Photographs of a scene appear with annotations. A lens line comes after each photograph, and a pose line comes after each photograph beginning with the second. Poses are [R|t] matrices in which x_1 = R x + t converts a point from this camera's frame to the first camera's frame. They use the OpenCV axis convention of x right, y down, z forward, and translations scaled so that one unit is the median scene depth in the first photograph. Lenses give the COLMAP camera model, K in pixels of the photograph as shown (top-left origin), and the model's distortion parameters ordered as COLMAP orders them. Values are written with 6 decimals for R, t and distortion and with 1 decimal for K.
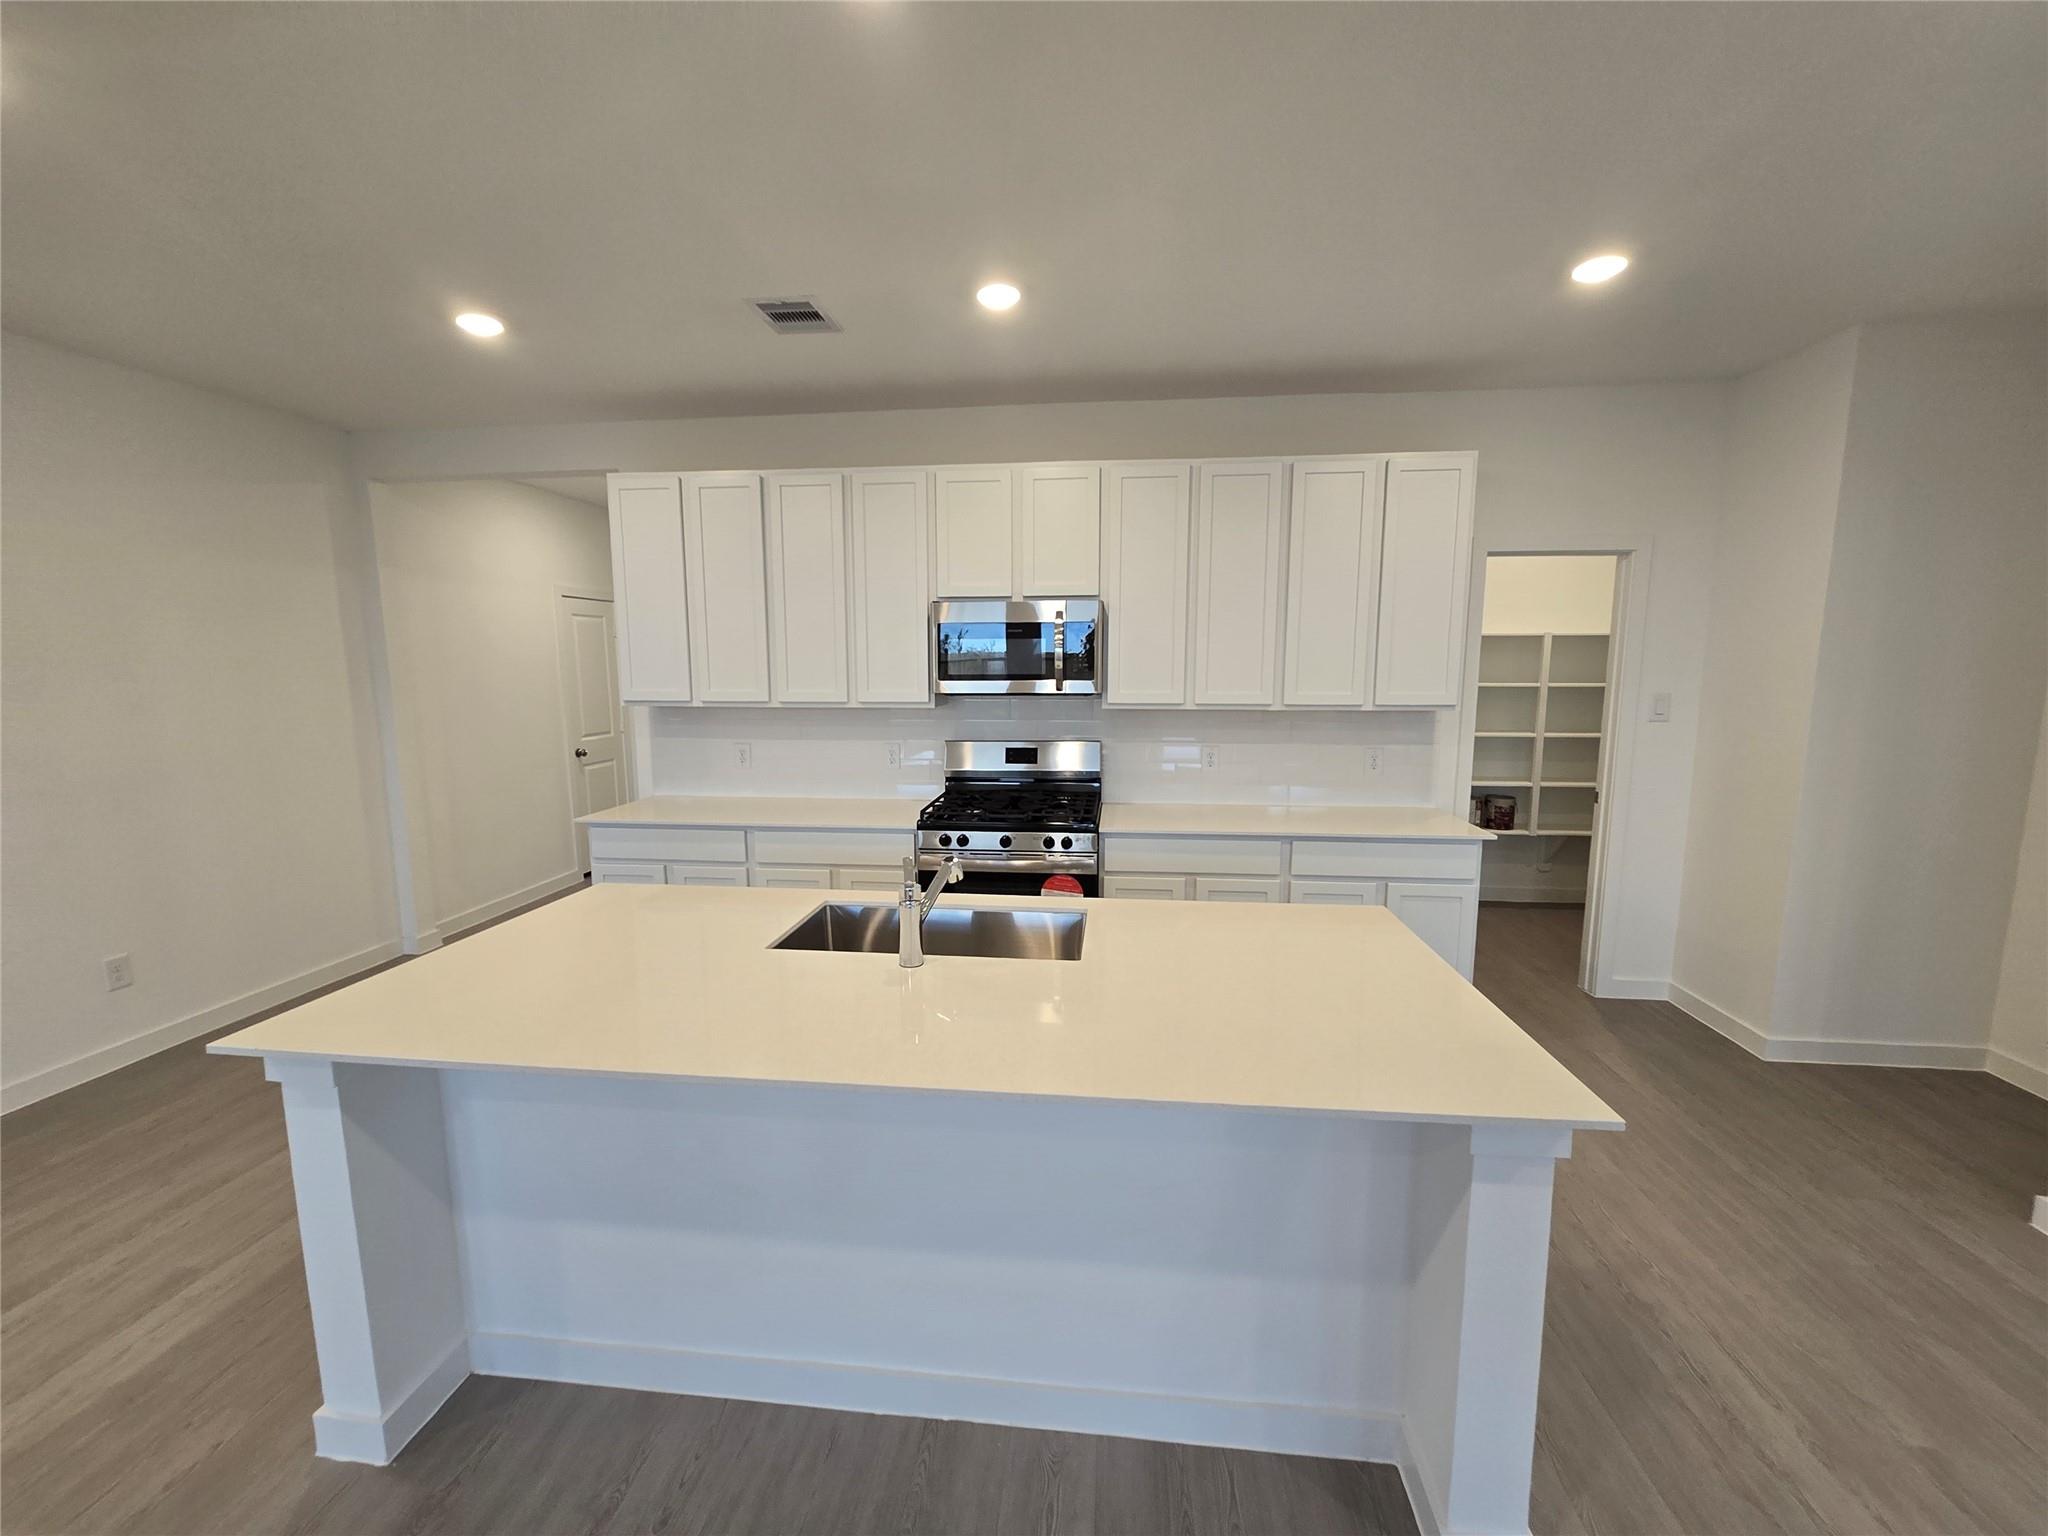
lens RADIAL K [[841.7, 0, 1042.0], [0, 841.7, 765.5], [0, 0, 1]] dist [-0.000158, 0.000060]
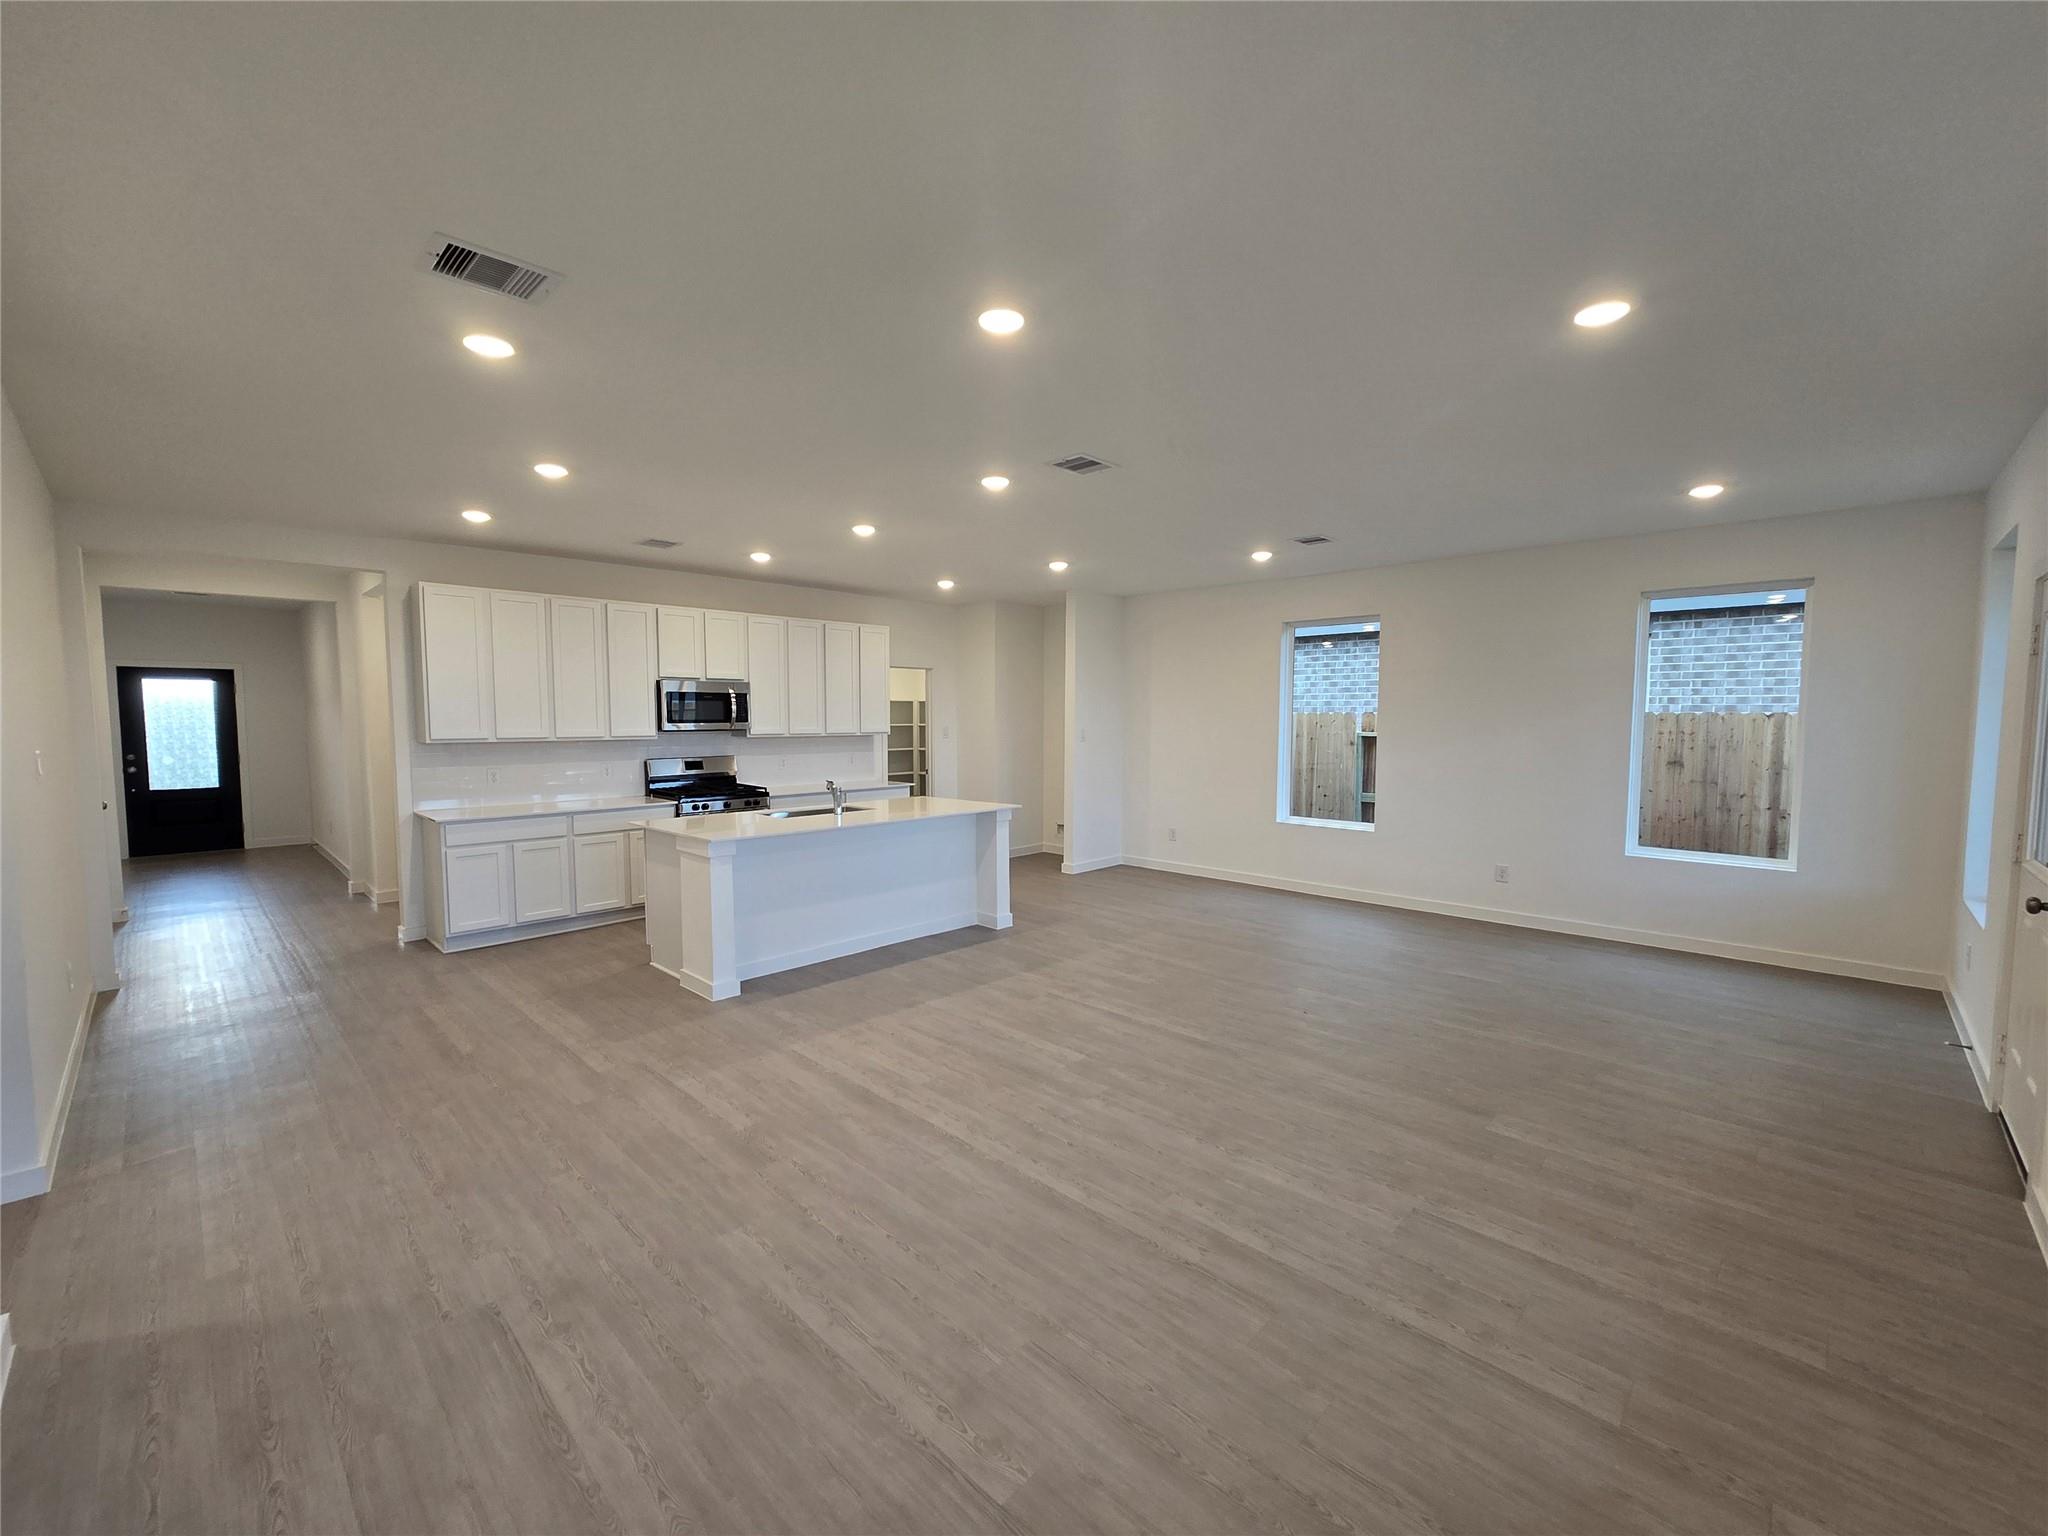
lens RADIAL K [[843.4, 0, 1024.0], [0, 843.4, 775.3], [0, 0, 1]] dist [-0.000506, 0.000089]
pose [[0.619505, -0.050930, 0.783339, -1.088080], [0.091574, 0.995769, -0.007680, 0.094879], [-0.779633, 0.076492, 0.621547, -0.712728]]
